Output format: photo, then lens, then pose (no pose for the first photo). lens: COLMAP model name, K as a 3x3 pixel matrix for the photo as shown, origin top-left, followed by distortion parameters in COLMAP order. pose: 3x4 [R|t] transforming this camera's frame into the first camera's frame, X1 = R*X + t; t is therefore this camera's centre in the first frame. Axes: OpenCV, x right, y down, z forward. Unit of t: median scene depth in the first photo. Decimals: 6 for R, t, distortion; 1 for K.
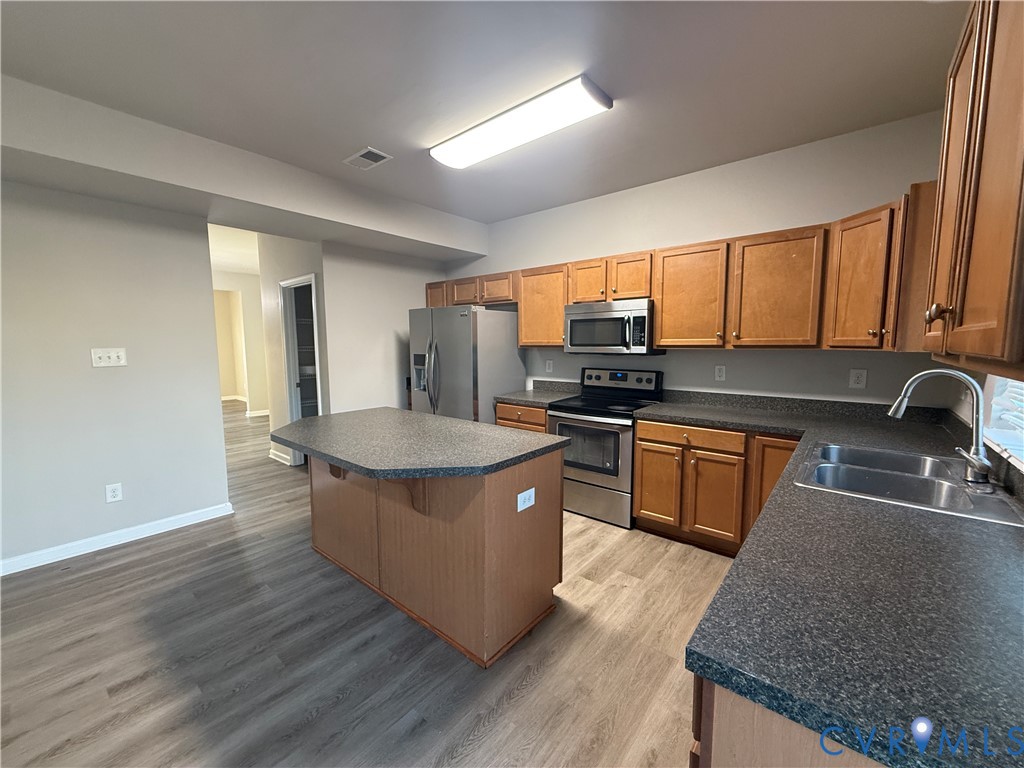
lens RADIAL K [[410.4, 0, 510.9], [0, 410.4, 383.2], [0, 0, 1]] dist [0.001791, -0.000754]
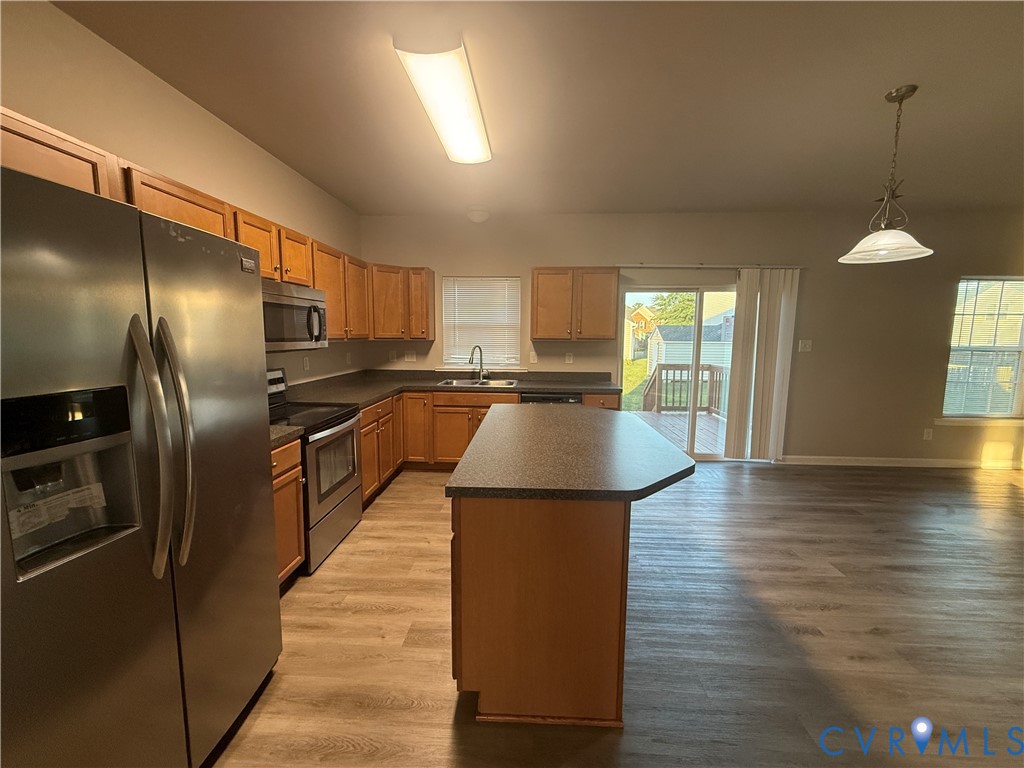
lens RADIAL K [[410.4, 0, 511.3], [0, 410.4, 382.1], [0, 0, 1]] dist [0.001791, -0.000754]
pose [[-0.601317, -0.092439, 0.793645, -0.716599], [0.076239, 0.982115, 0.172154, -0.126997], [-0.795365, 0.164026, -0.583515, 1.247271]]
